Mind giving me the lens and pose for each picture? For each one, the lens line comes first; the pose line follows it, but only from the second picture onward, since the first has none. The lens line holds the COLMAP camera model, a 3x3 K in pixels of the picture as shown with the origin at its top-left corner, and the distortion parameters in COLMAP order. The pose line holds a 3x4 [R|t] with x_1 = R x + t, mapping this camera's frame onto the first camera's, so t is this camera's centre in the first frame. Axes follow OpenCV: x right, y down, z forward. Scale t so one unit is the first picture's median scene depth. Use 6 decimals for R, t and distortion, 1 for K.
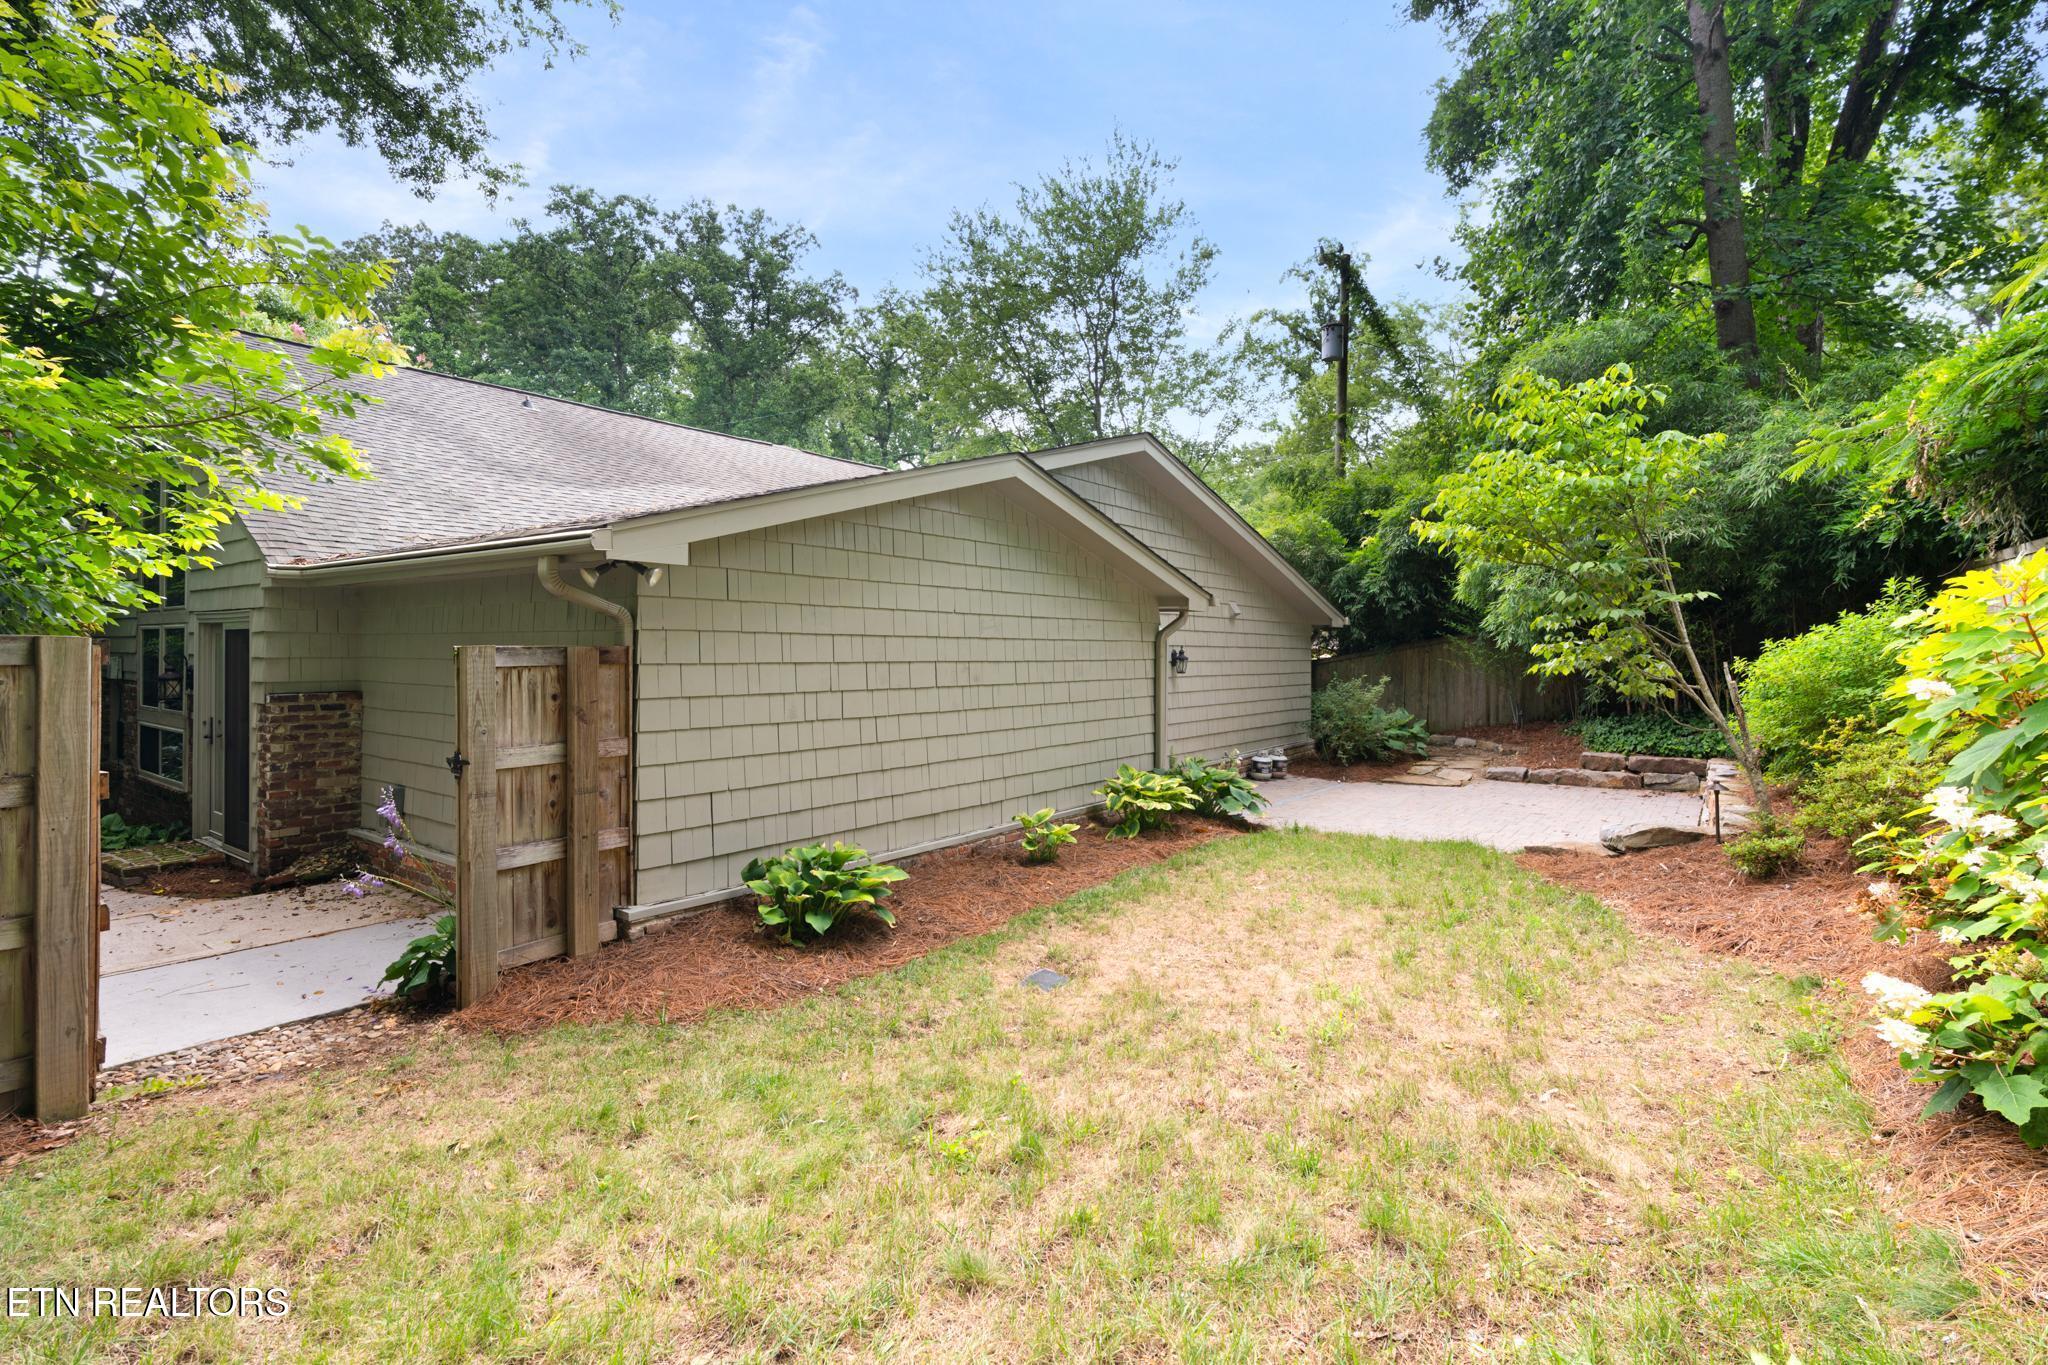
lens RADIAL K [[929.9, 0, 1033.5], [0, 929.9, 647.2], [0, 0, 1]] dist [-0.003348, -0.000656]
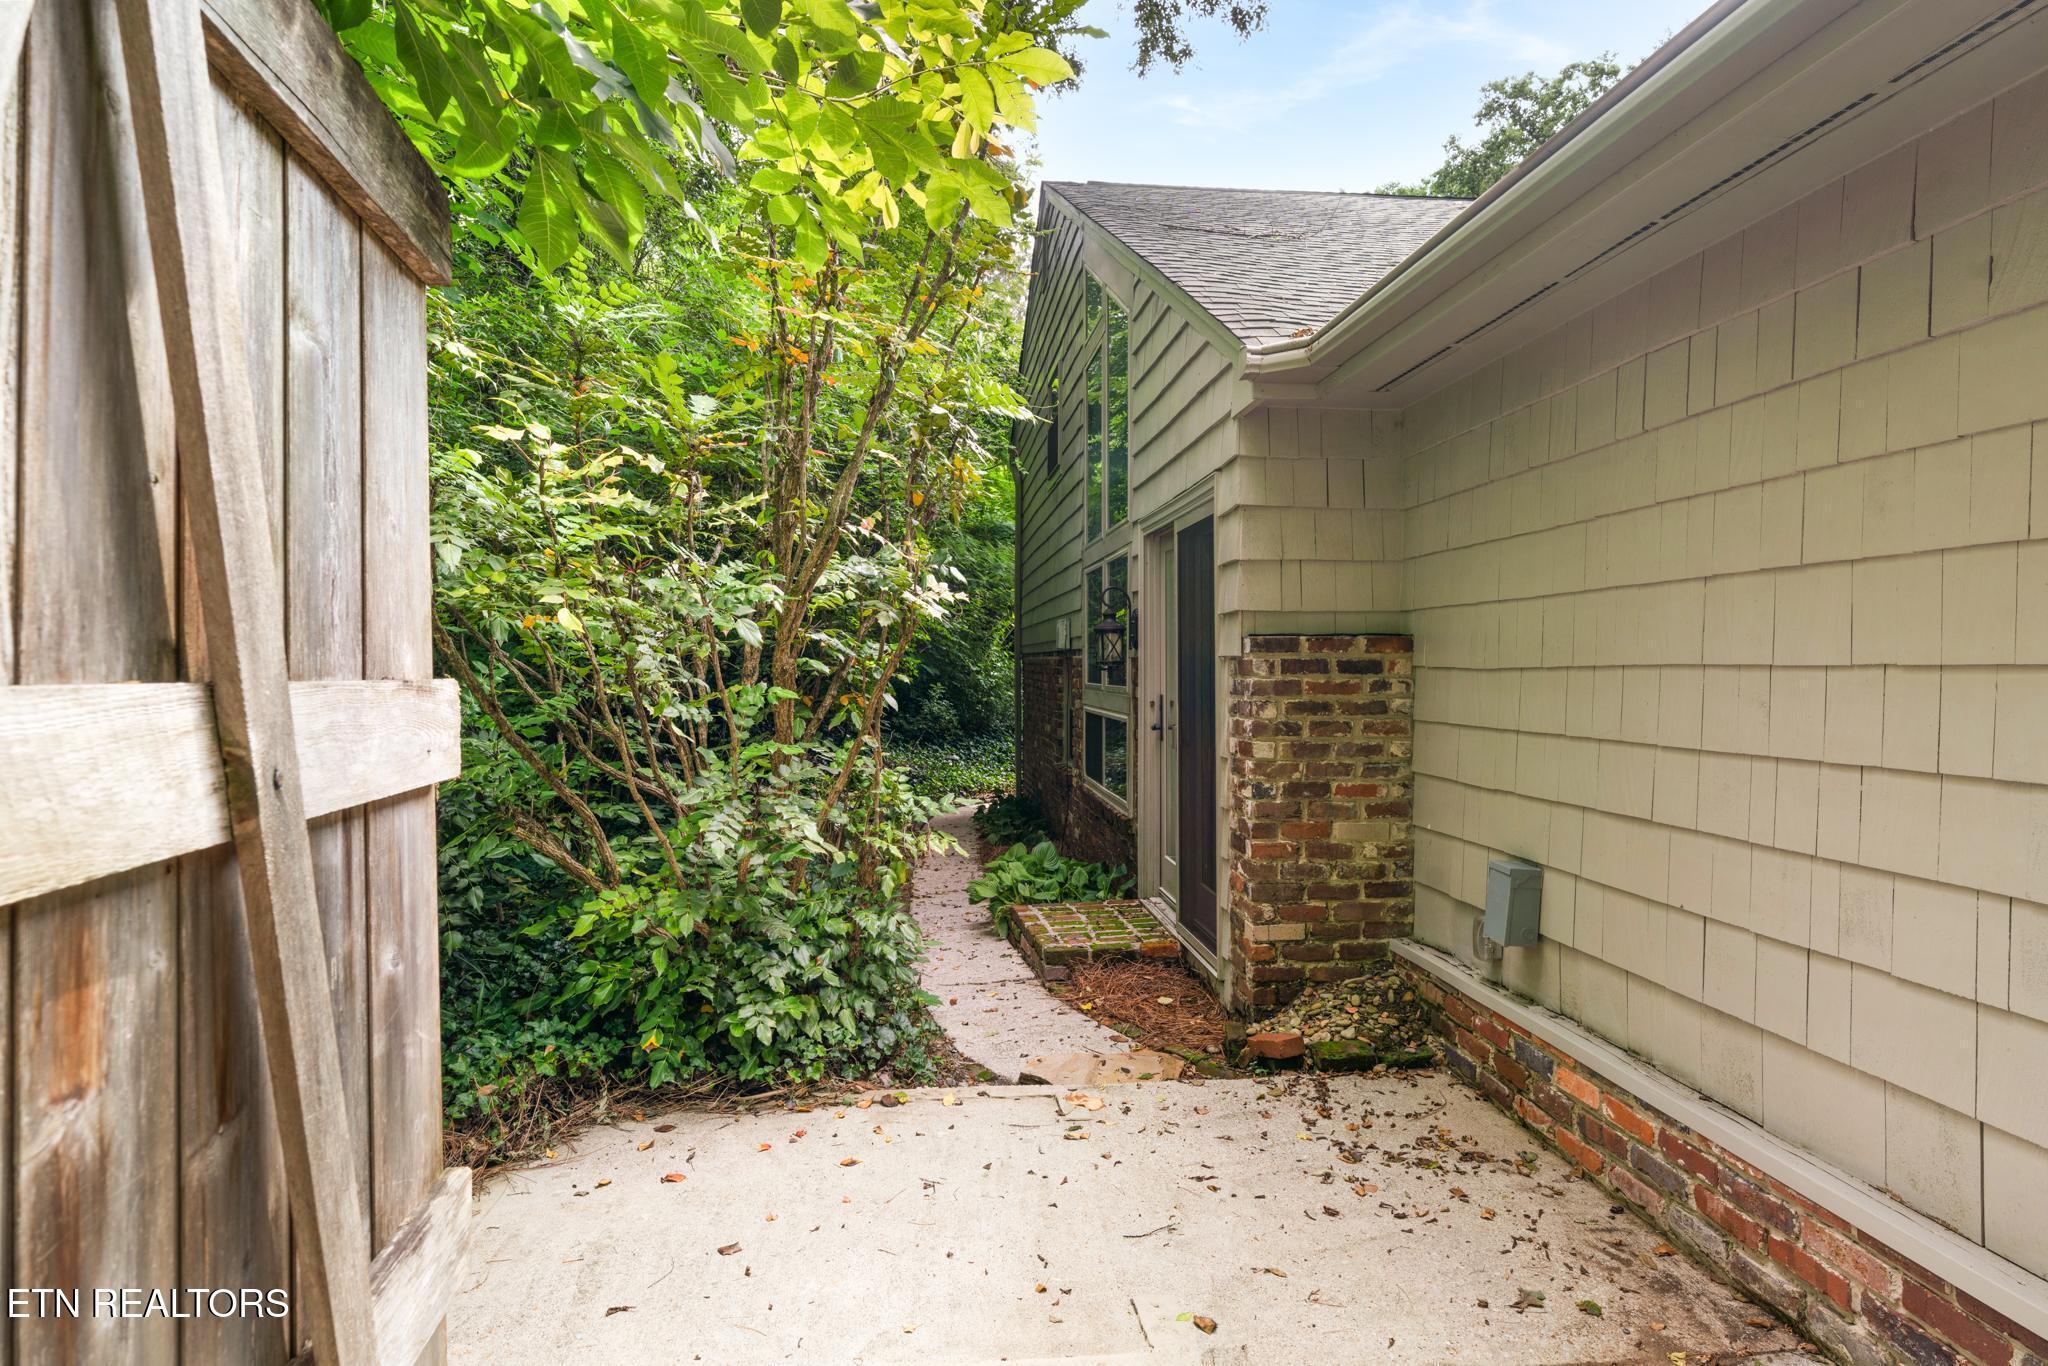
lens RADIAL K [[1124.8, 0, 1023.9], [0, 1124.8, 686.7], [0, 0, 1]] dist [-0.003880, -0.000472]
pose [[0.656208, 0.006782, -0.754550, -0.432938], [0.010003, 0.999794, 0.017686, 0.060963], [0.754514, -0.019154, 0.656004, 0.497772]]
